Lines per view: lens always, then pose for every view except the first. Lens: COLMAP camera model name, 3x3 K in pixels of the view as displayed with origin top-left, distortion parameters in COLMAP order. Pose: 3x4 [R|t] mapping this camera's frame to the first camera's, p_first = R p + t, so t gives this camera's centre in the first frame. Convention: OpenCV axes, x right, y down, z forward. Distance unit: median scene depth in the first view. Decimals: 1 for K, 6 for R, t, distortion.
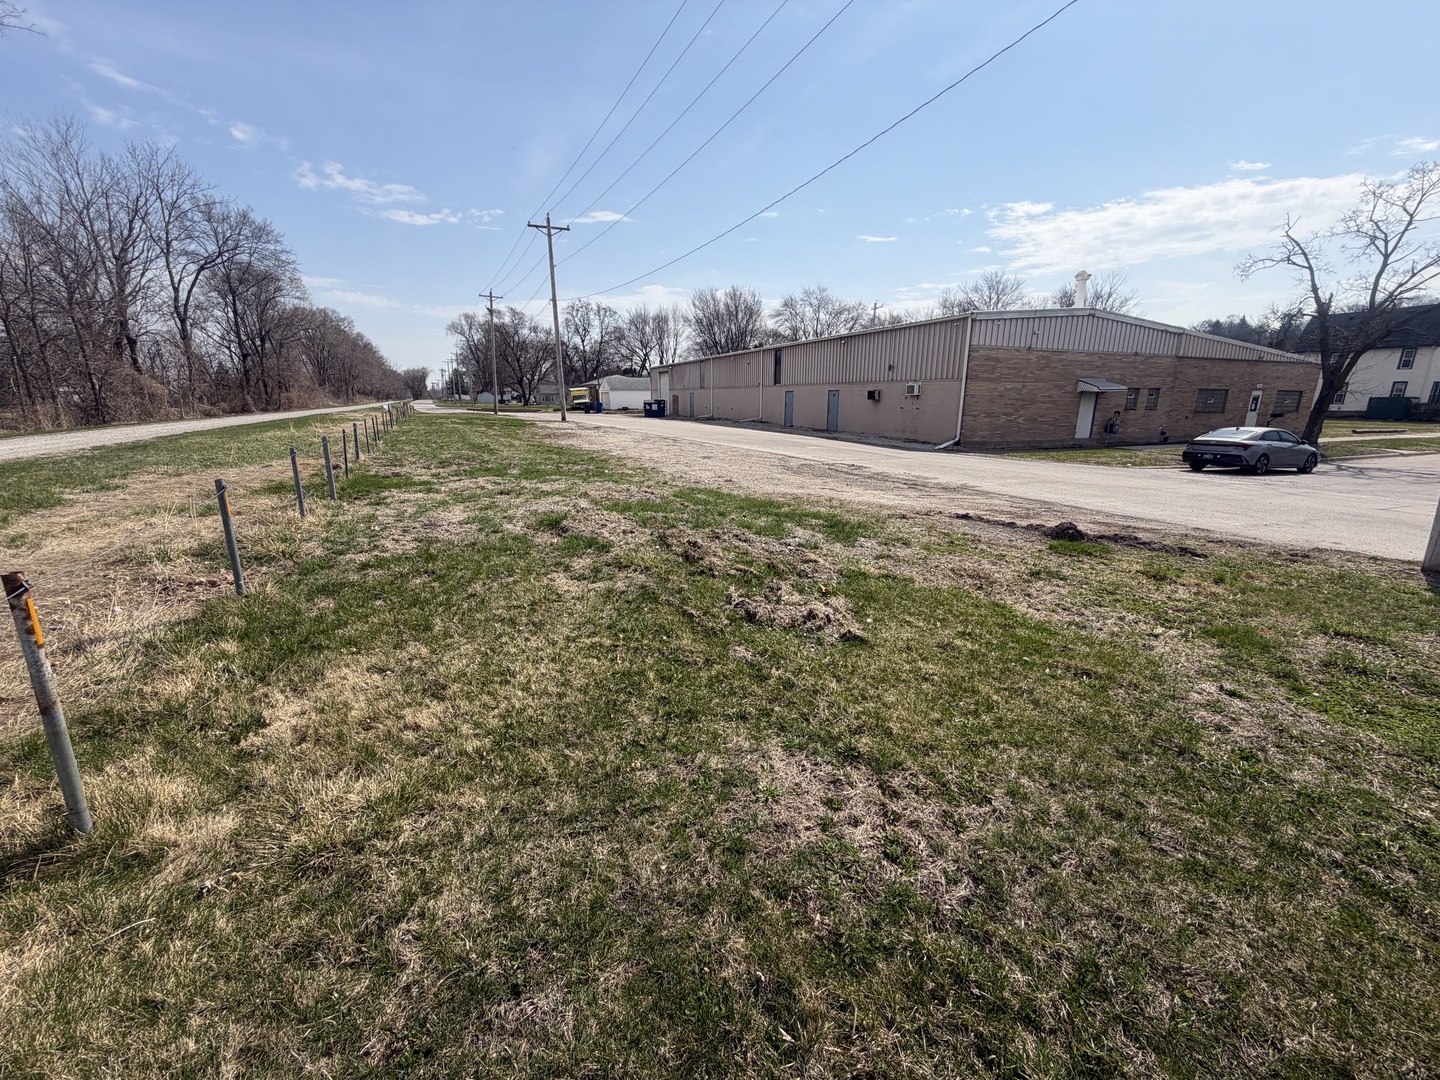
lens RADIAL K [[573.3, 0, 720.0], [0, 573.3, 540.0], [0, 0, 1]] dist [-0.000924, -0.000072]
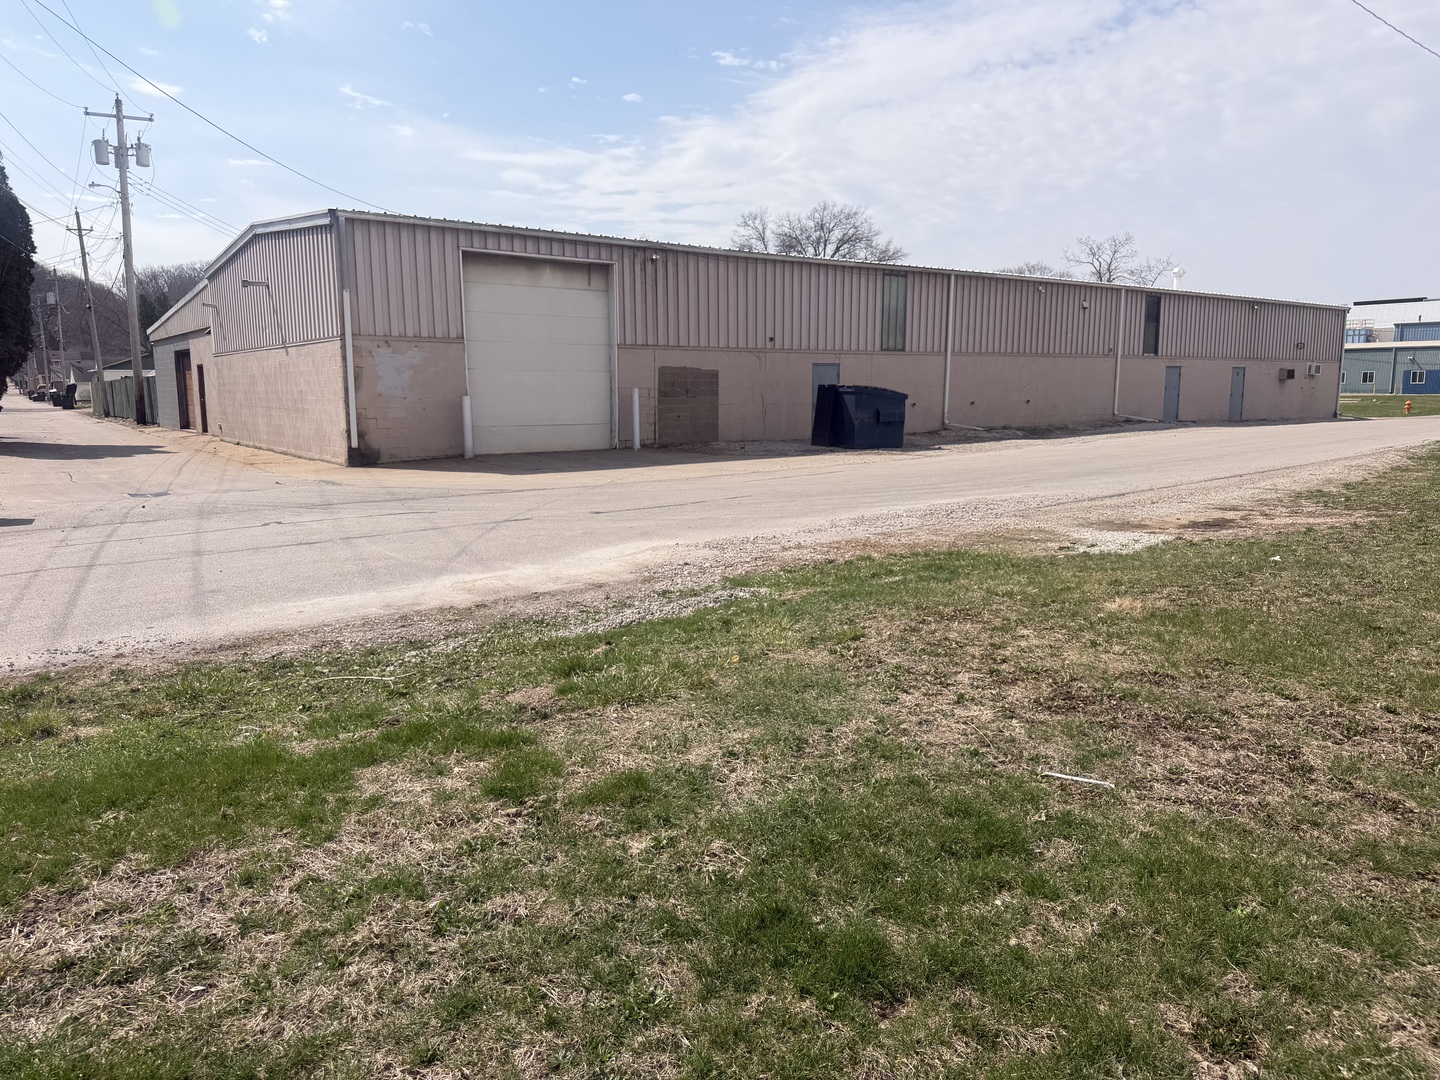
lens RADIAL K [[1004.2, 0, 720.0], [0, 1004.2, 540.0], [0, 0, 1]] dist [0.092328, -0.136452]
pose [[-0.272050, -0.143232, 0.951564, -1.056208], [0.235855, 0.948773, 0.210242, -0.552722], [-0.932932, 0.281627, -0.224331, 2.264603]]
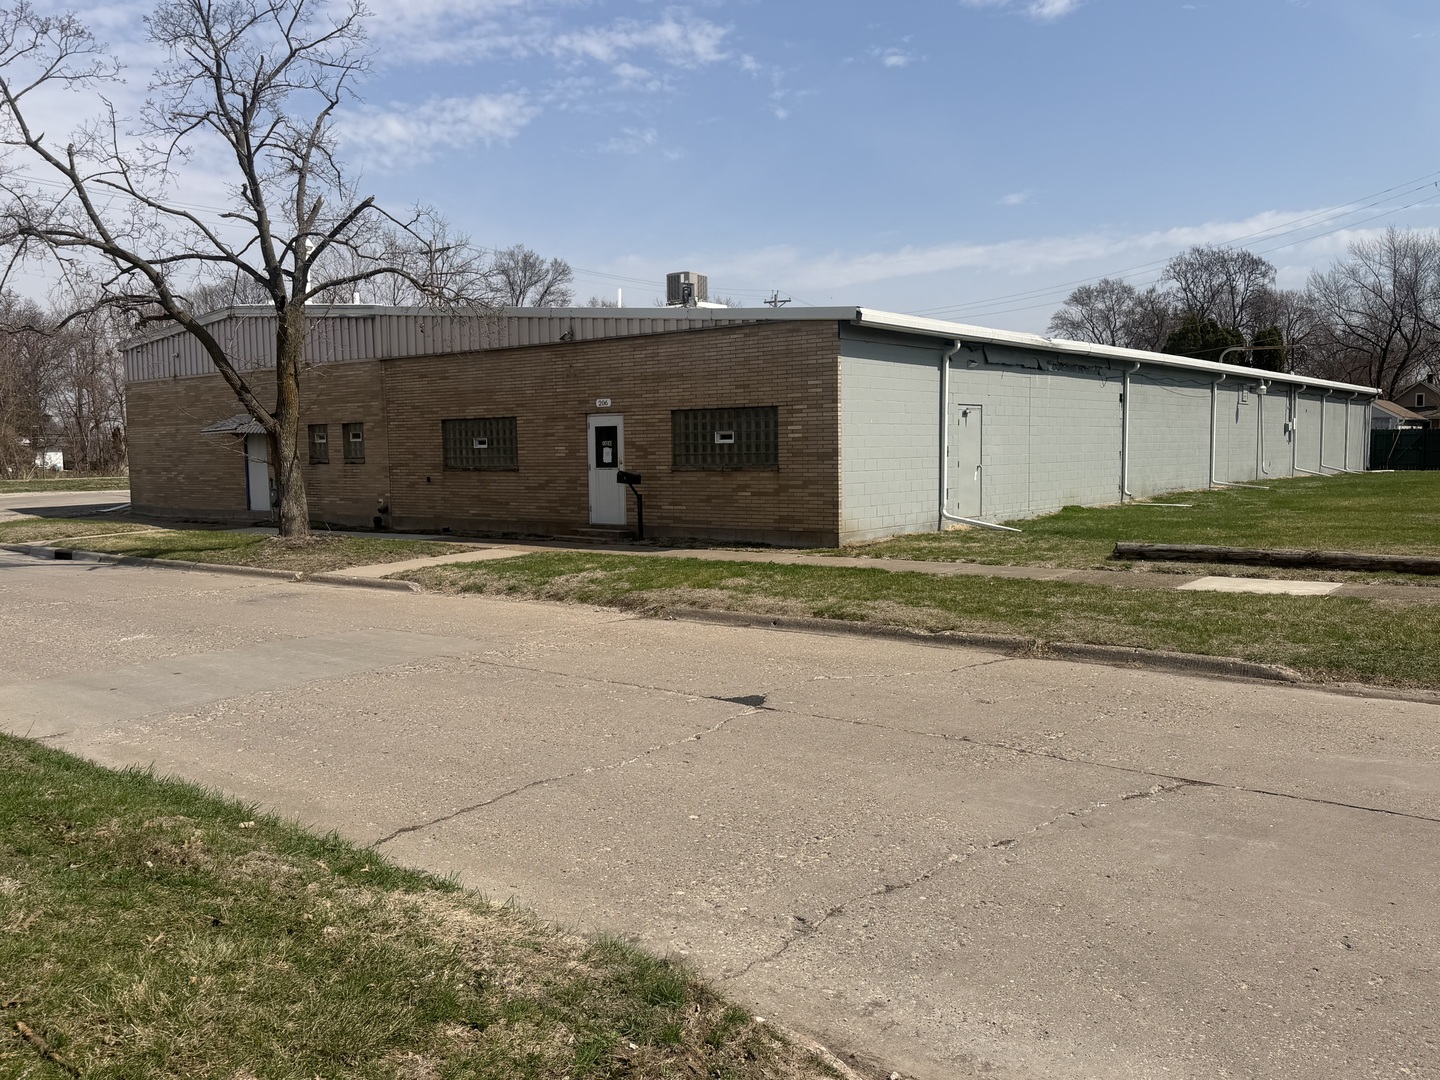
lens RADIAL K [[1178.6, 0, 720.0], [0, 1178.6, 540.0], [0, 0, 1]] dist [0.001097, -0.000522]
pose [[0.494864, 0.055490, -0.867197, 1.798600], [-0.194572, 0.979696, -0.048343, -0.169187], [0.846907, 0.192656, 0.495613, 0.750956]]
